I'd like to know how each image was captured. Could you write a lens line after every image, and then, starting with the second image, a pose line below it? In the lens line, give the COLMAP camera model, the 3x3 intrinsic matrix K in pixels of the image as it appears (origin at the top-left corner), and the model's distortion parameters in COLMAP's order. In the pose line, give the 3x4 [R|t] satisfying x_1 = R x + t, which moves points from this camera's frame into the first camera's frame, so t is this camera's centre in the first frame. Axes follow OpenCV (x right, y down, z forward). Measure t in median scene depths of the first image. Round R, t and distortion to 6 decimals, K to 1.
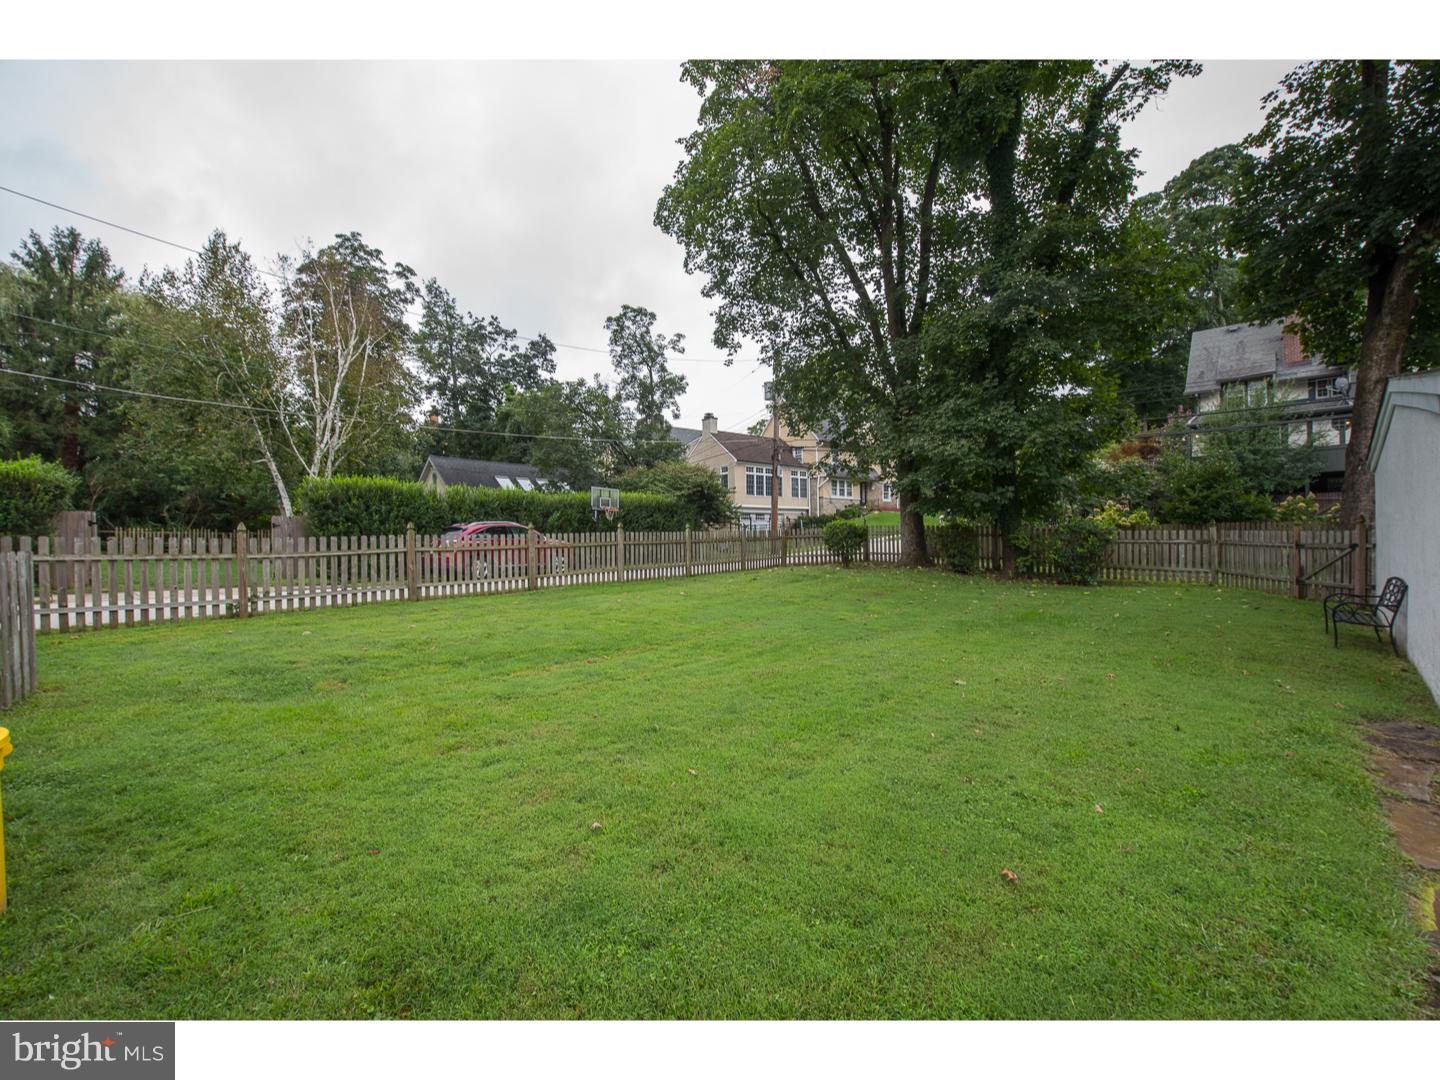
lens RADIAL K [[624.6, 0, 717.1], [0, 624.6, 541.6], [0, 0, 1]] dist [-0.018444, 0.000340]
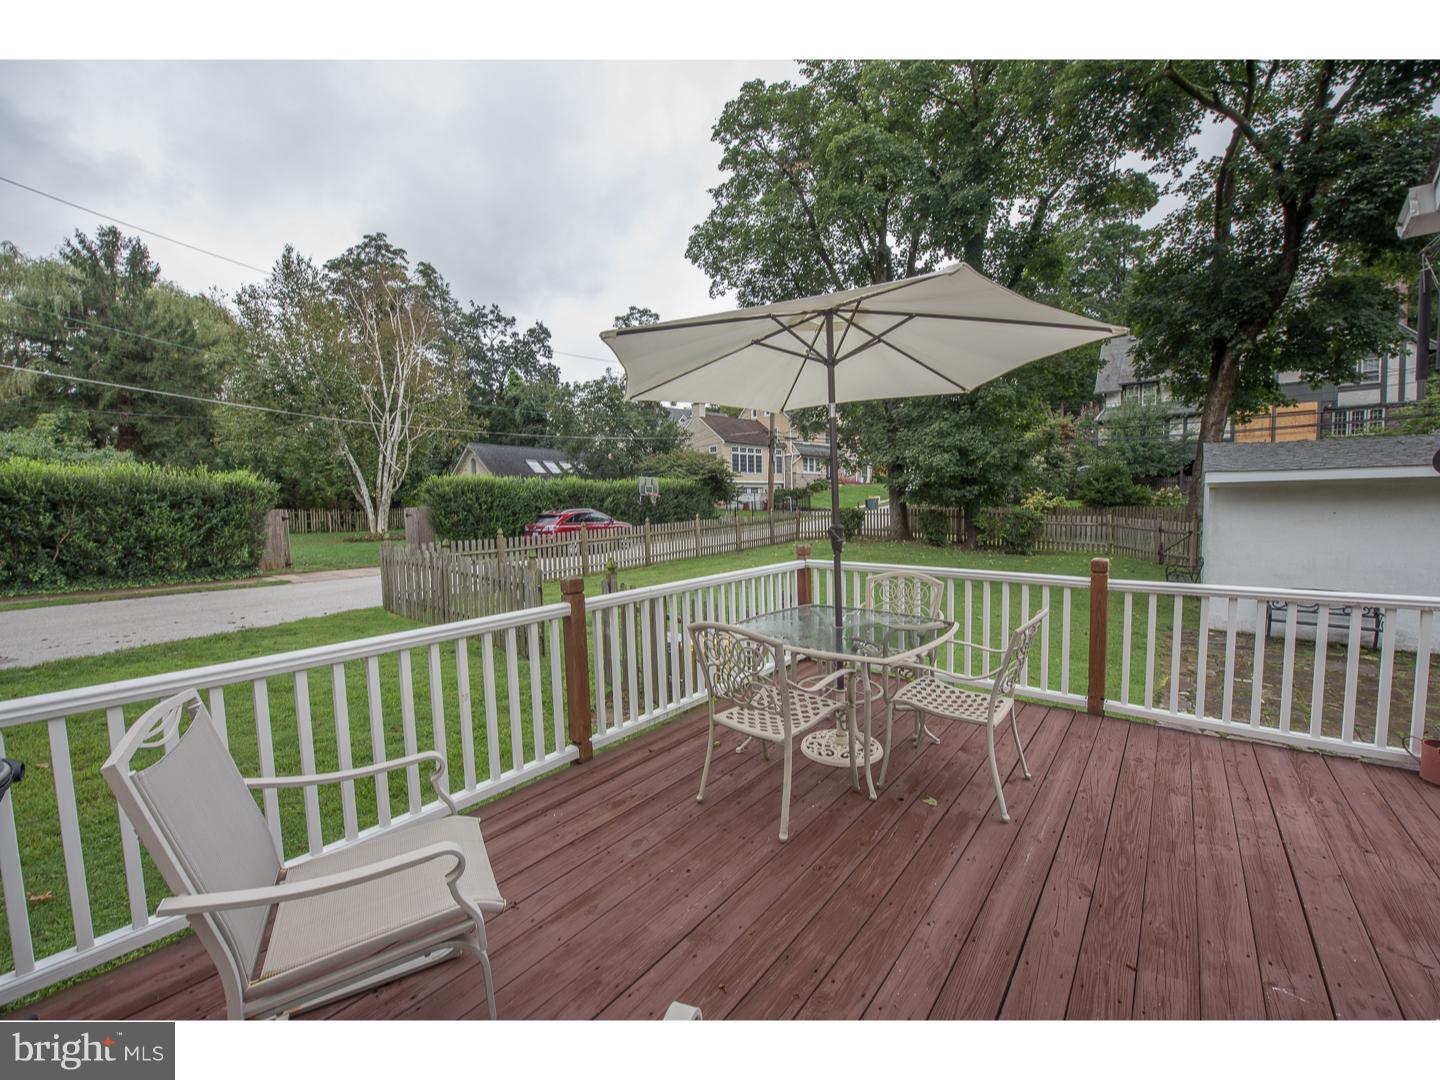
lens RADIAL K [[586.8, 0, 723.4], [0, 586.8, 545.9], [0, 0, 1]] dist [-0.017842, -0.000266]
pose [[0.996156, -0.014120, 0.086455, -0.112411], [0.007950, 0.997424, 0.071293, -0.026797], [-0.087239, -0.070332, 0.993702, -0.145905]]
